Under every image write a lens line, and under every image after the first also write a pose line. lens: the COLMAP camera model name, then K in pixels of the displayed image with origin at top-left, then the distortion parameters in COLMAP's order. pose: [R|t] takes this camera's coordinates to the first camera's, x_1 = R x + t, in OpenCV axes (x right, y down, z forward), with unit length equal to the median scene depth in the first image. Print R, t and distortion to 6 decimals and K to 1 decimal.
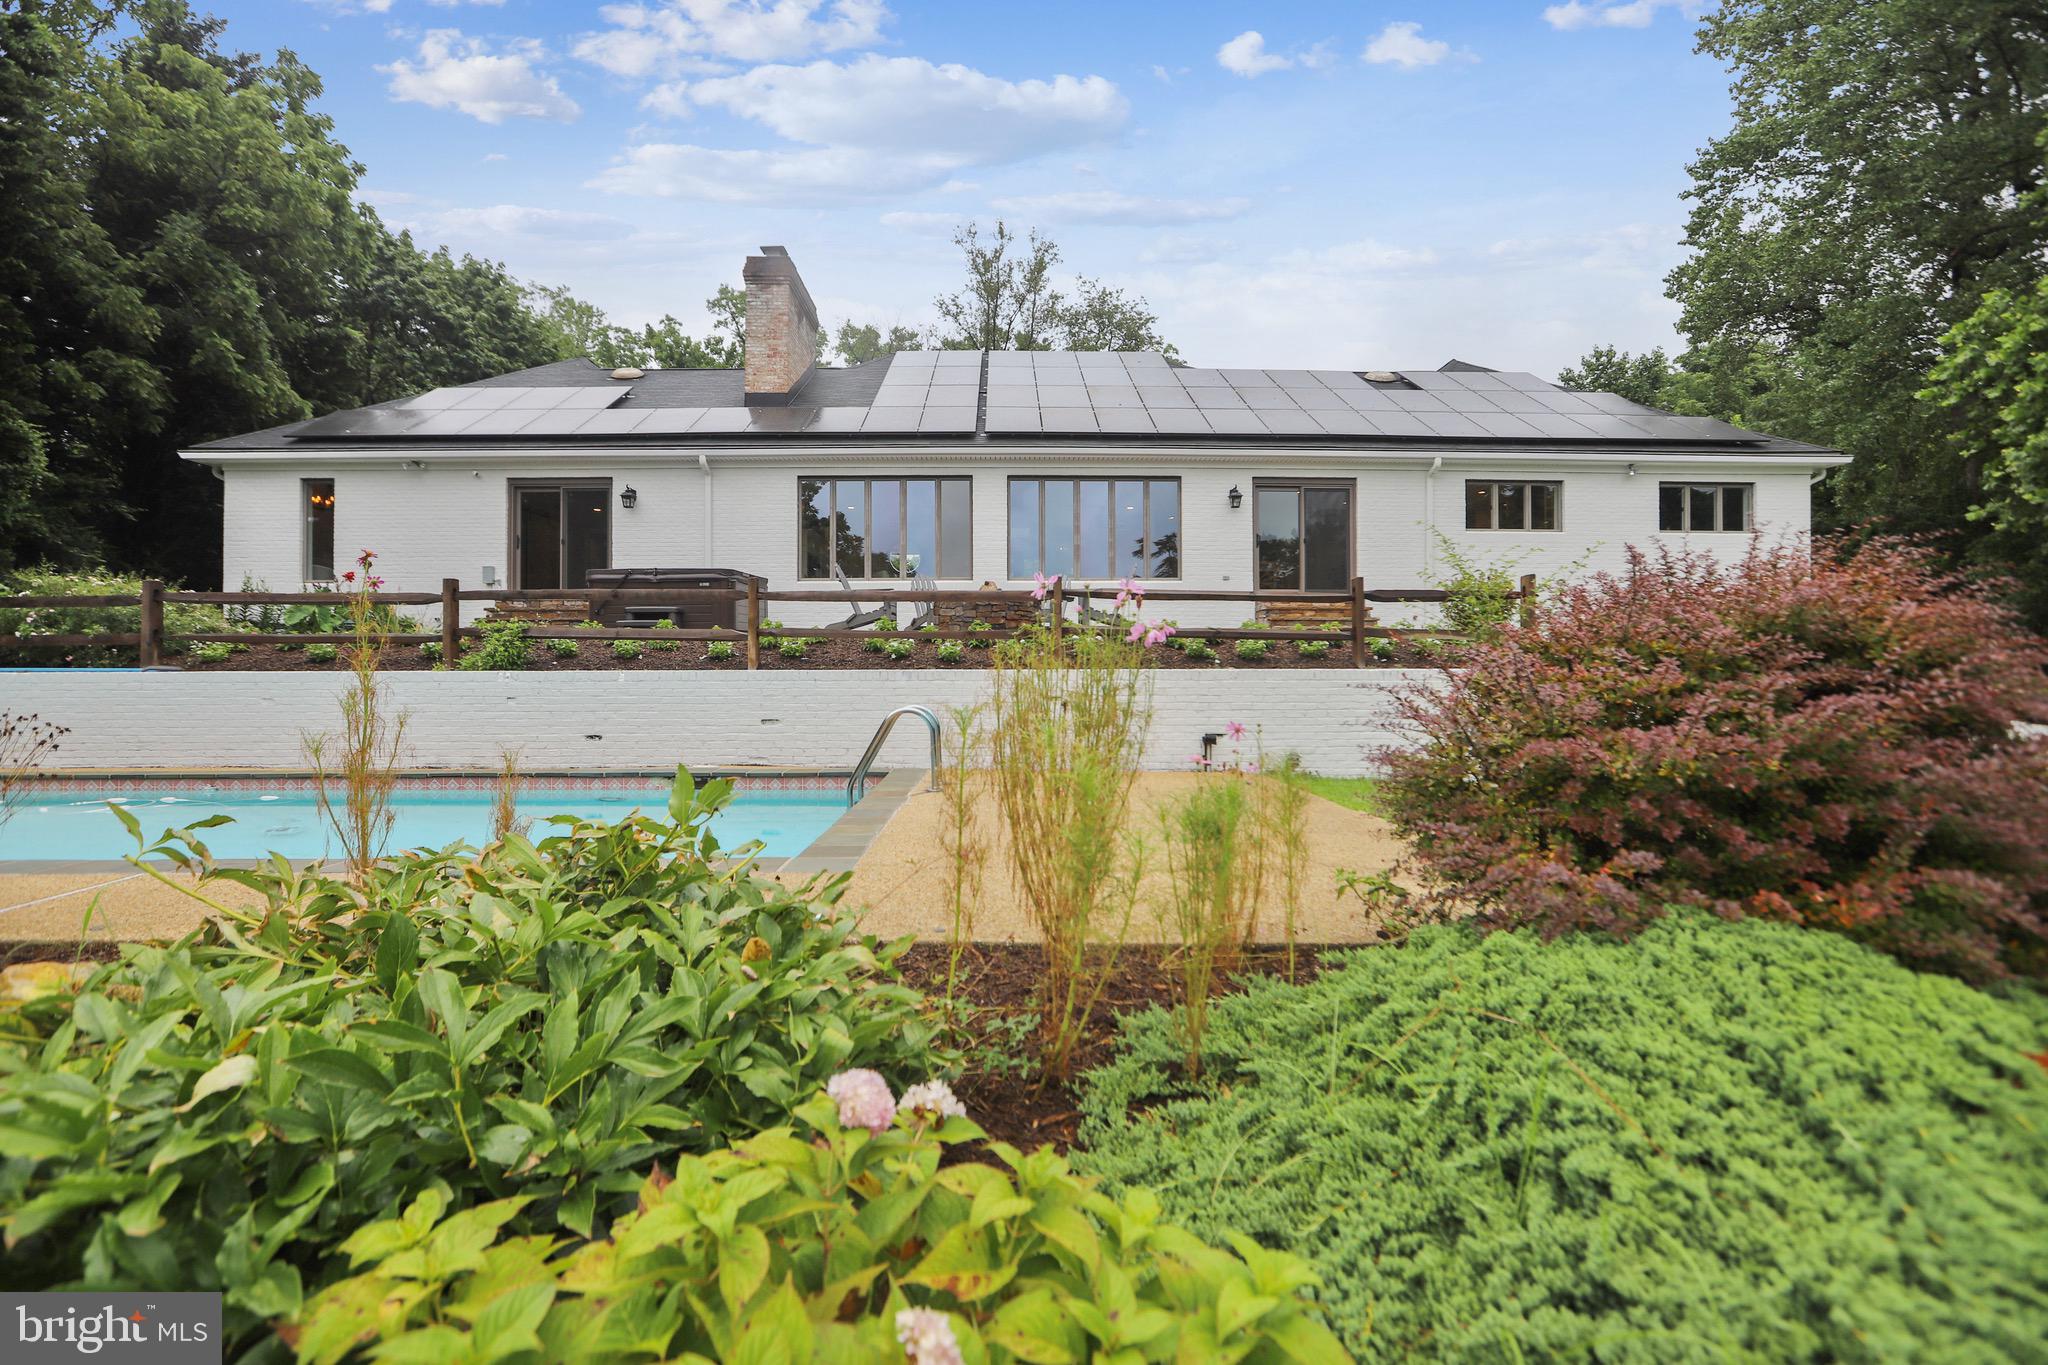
lens RADIAL K [[956.4, 0, 1023.5], [0, 956.4, 675.9], [0, 0, 1]] dist [-0.041359, 0.014239]
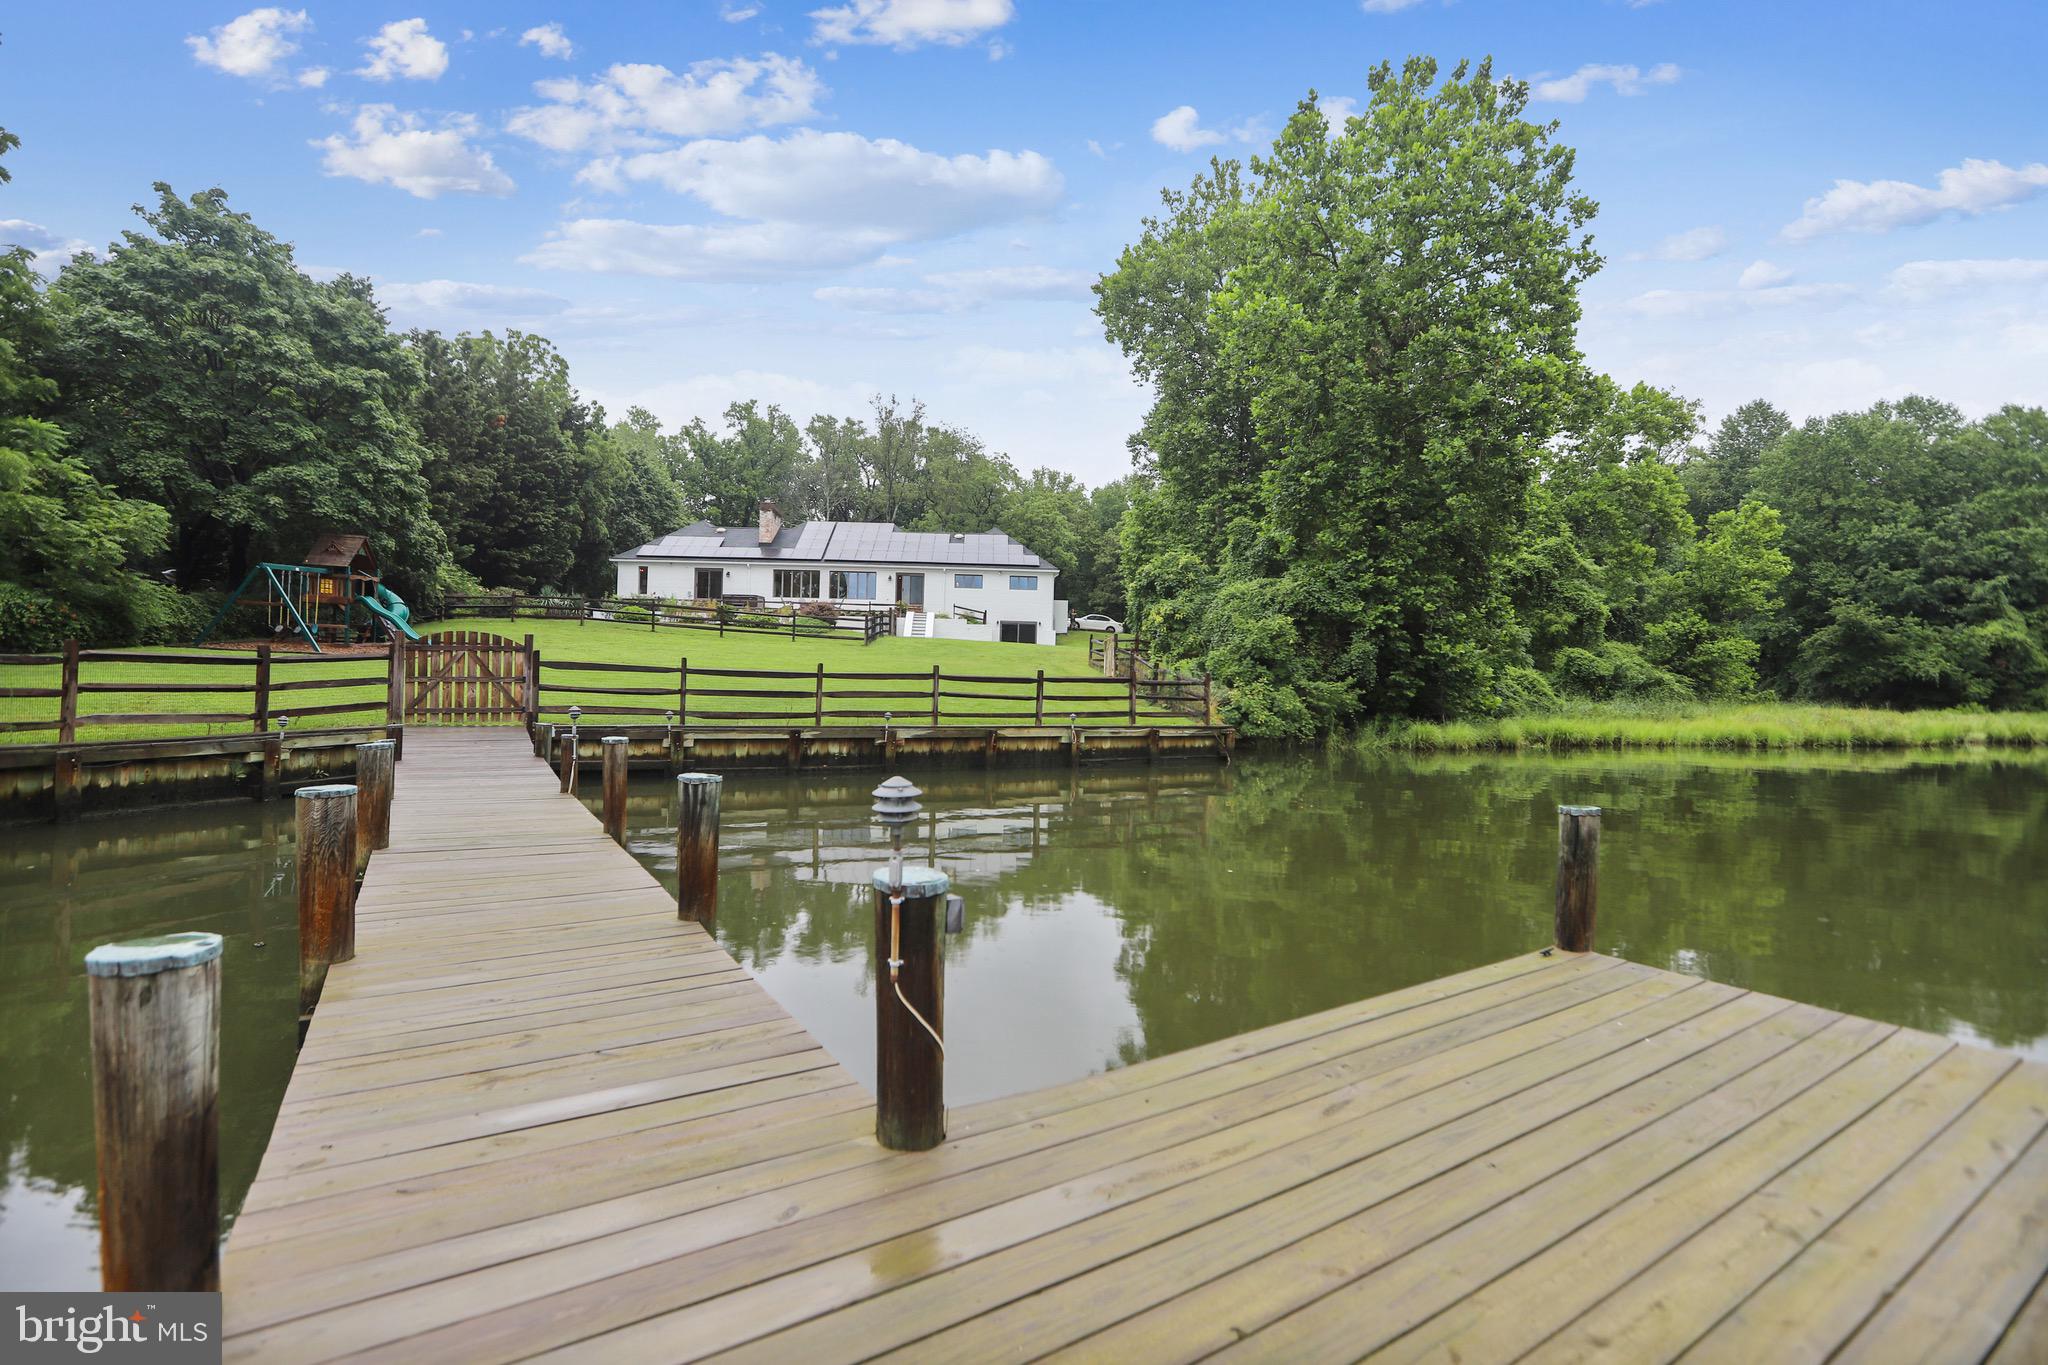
lens RADIAL K [[956.4, 0, 1024.5], [0, 956.4, 684.2], [0, 0, 1]] dist [-0.041359, 0.014239]
pose [[0.999415, 0.026004, 0.022193, 0.645896], [-0.026039, 0.999660, 0.001271, 0.198297], [-0.022152, -0.001848, 0.999753, -2.639524]]
